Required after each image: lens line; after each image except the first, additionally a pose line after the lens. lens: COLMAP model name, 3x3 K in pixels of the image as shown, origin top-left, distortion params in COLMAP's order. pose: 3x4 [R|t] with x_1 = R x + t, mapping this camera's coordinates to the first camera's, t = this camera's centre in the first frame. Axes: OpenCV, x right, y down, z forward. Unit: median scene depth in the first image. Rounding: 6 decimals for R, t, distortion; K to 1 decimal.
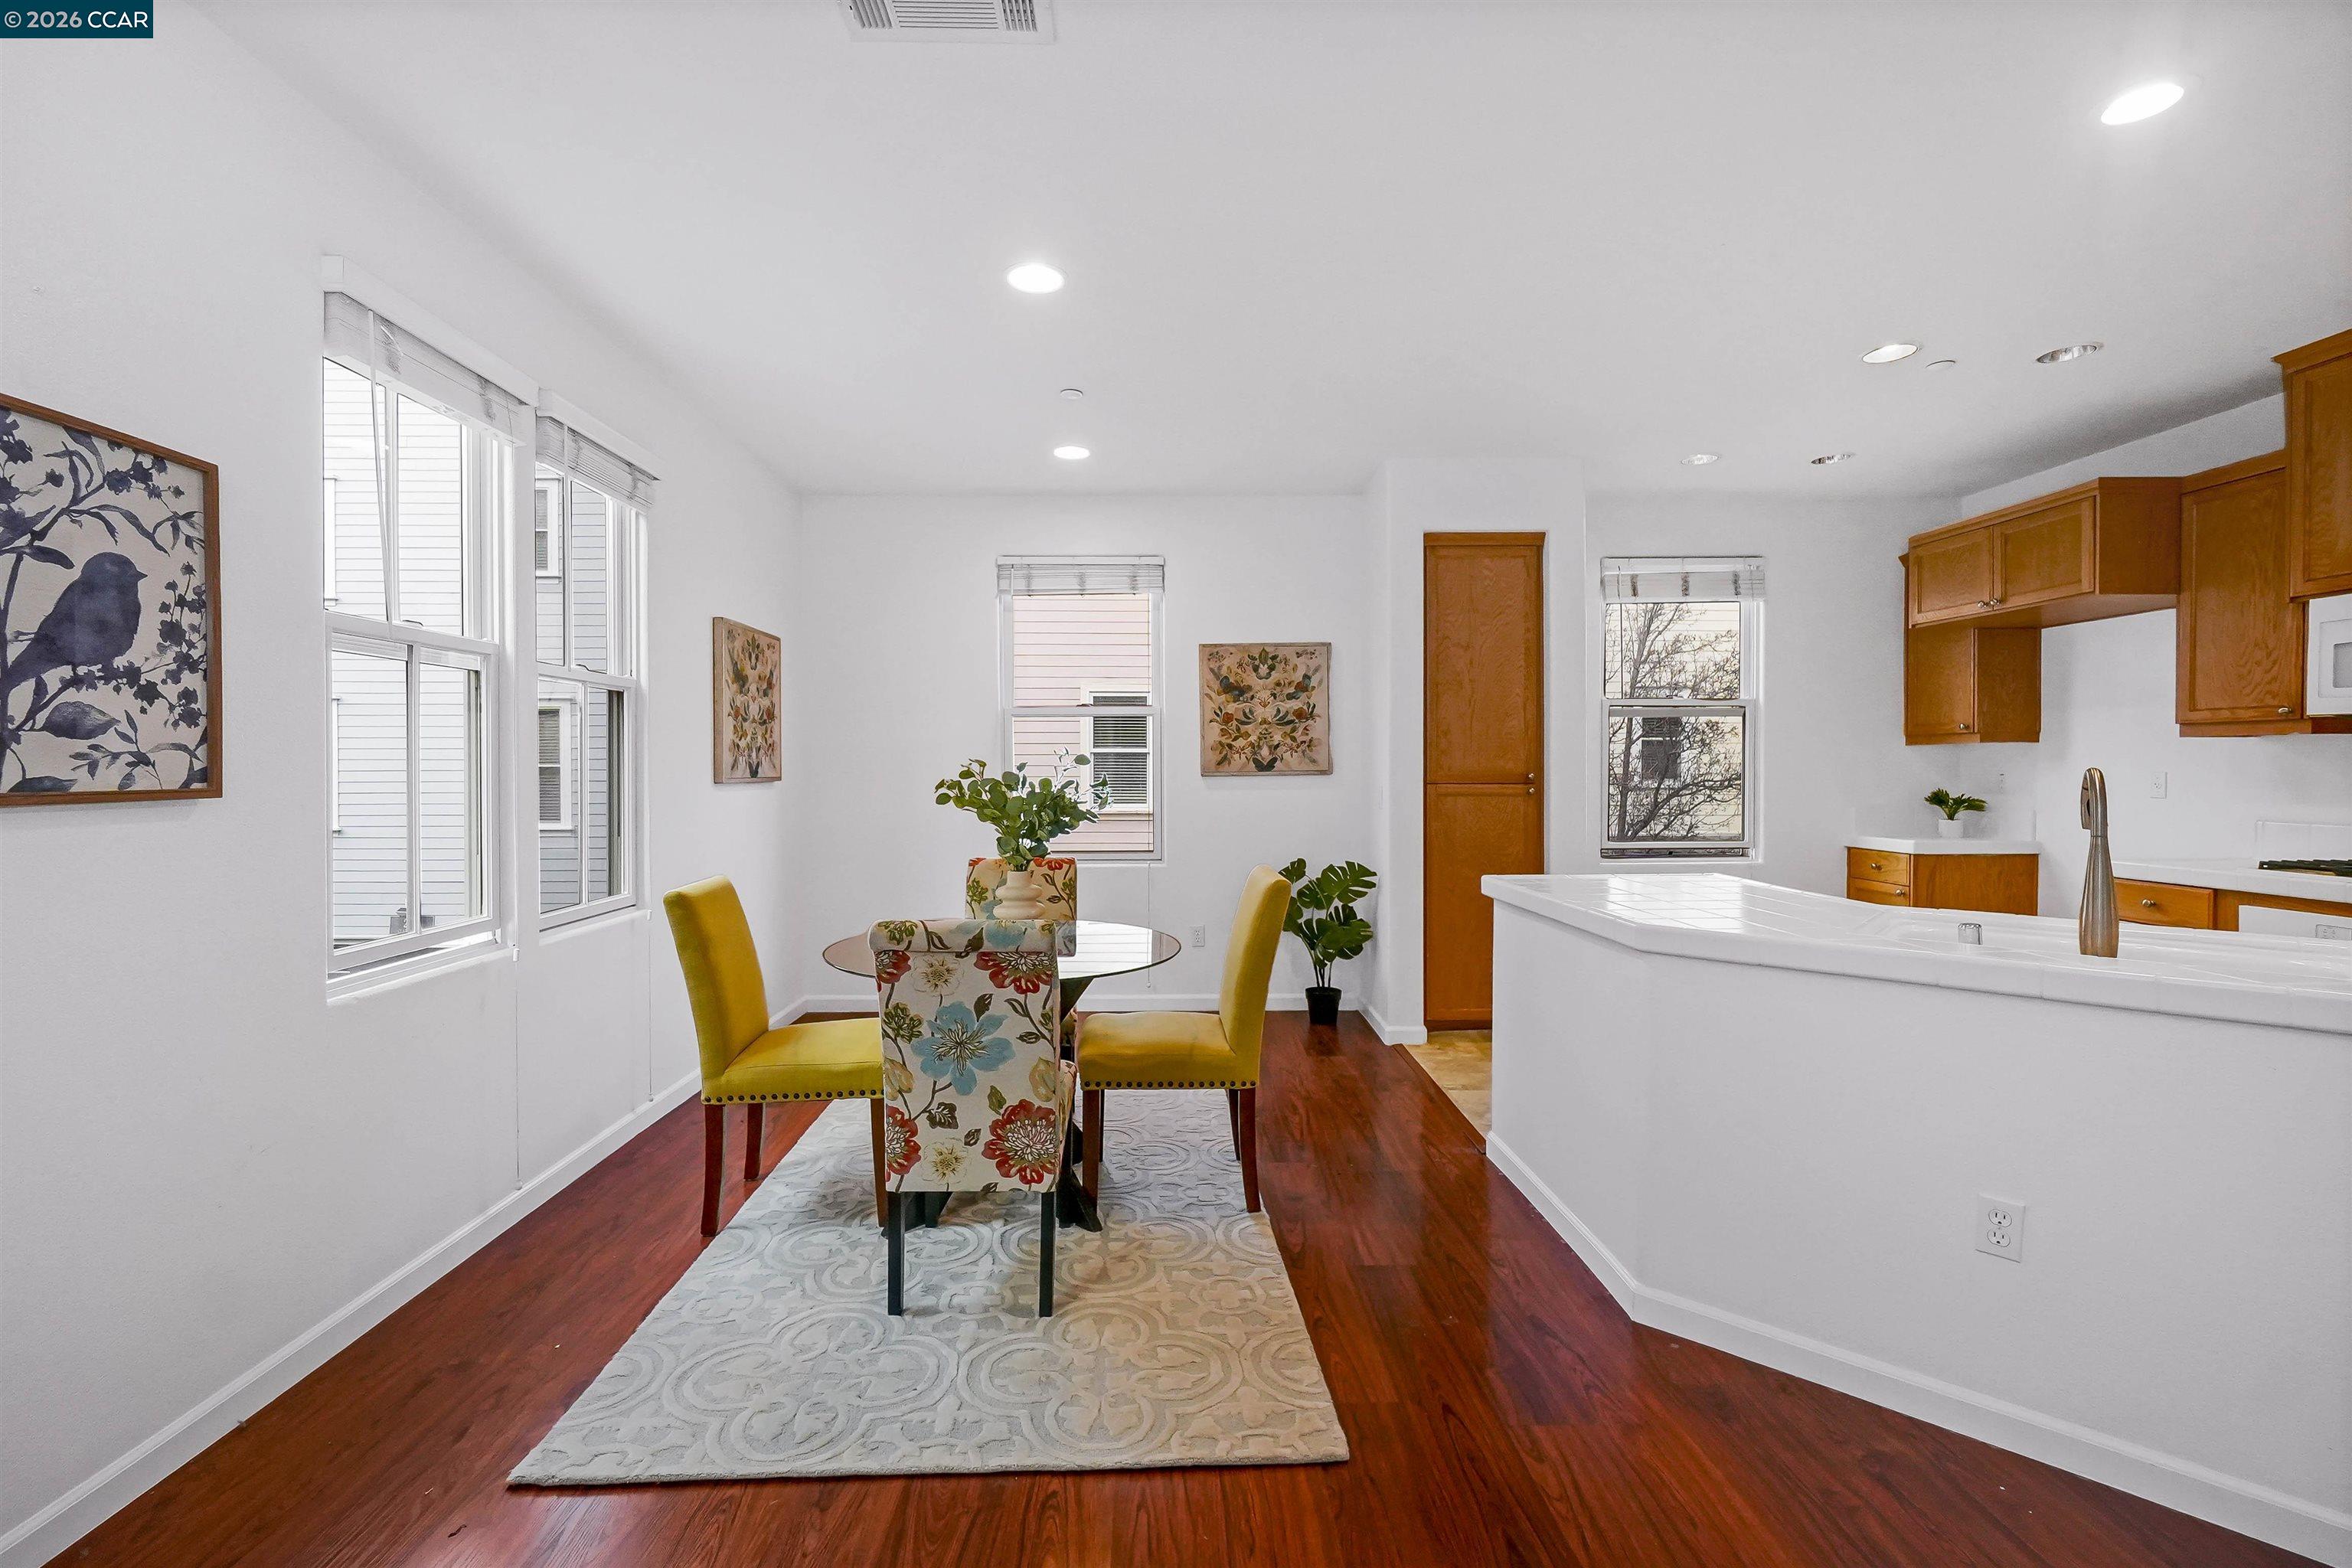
lens RADIAL K [[927.0, 0, 1210.7], [0, 927.0, 776.7], [0, 0, 1]] dist [-0.010763, 0.000272]
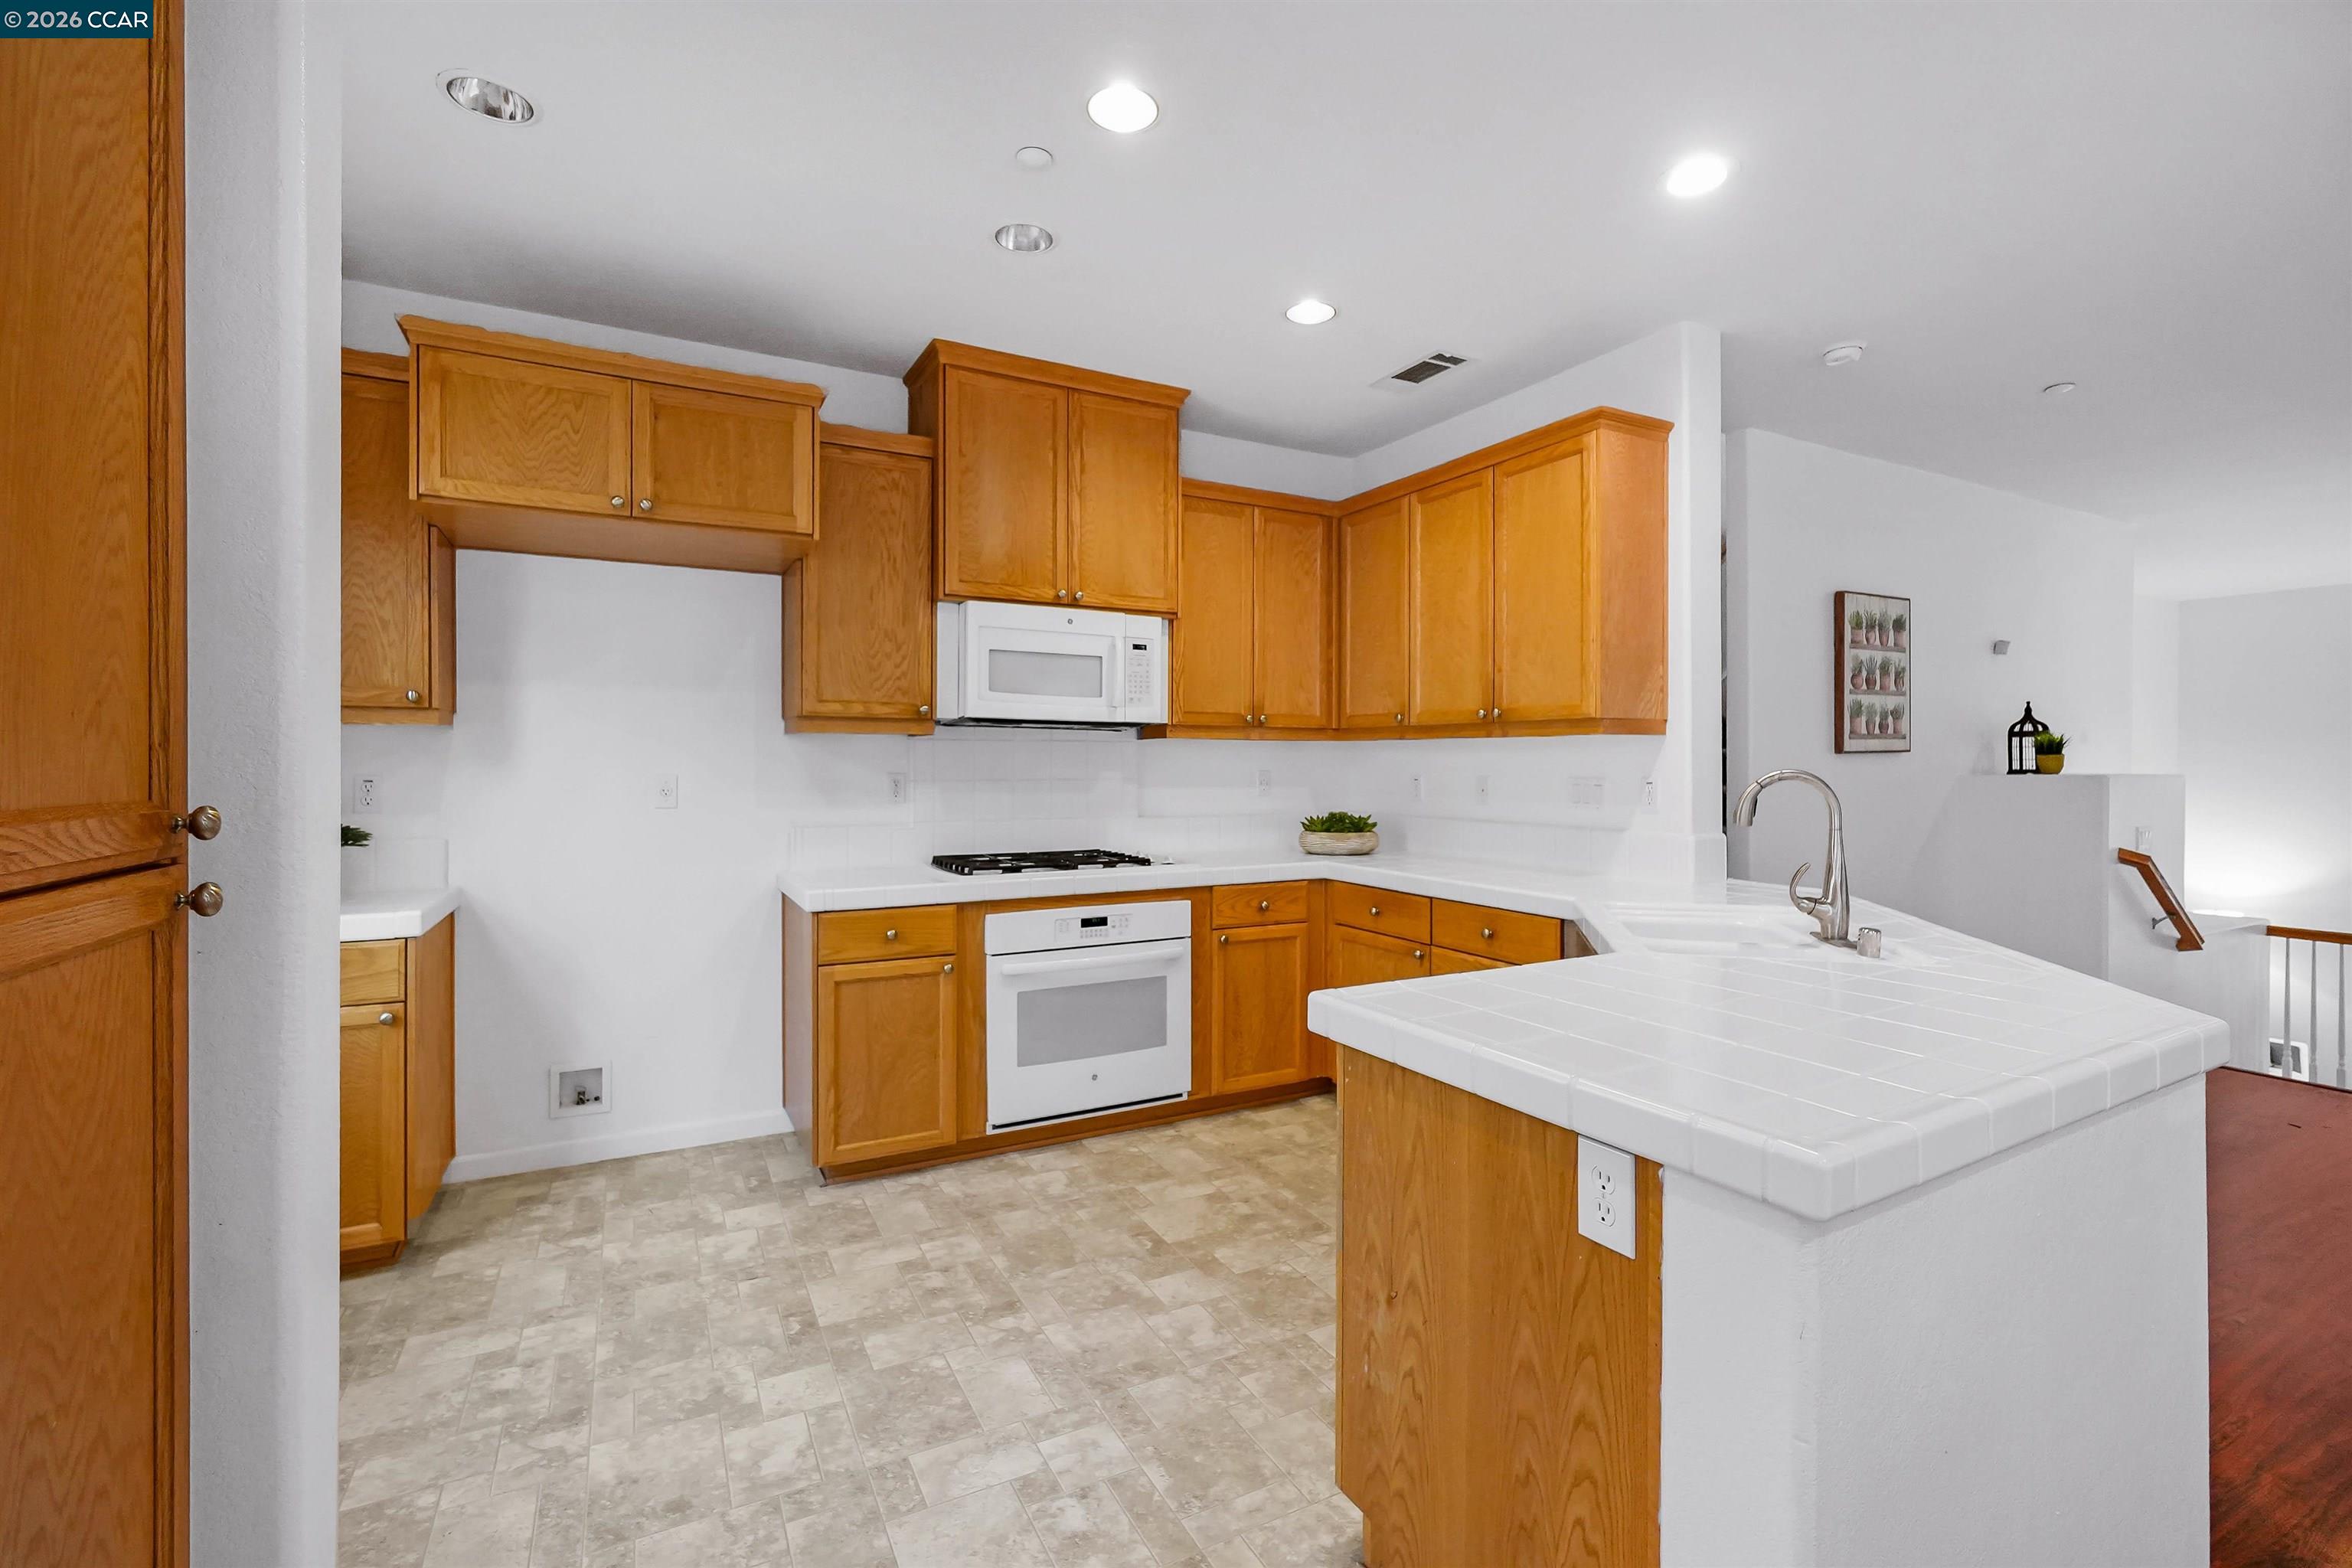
lens RADIAL K [[1024.6, 0, 1169.9], [0, 1024.6, 764.8], [0, 0, 1]] dist [0.000271, 0.000361]
pose [[-0.456862, -0.010547, 0.889475, 0.071734], [0.006516, 0.999863, 0.015203, -0.022552], [-0.889514, 0.012742, -0.456731, 0.992066]]
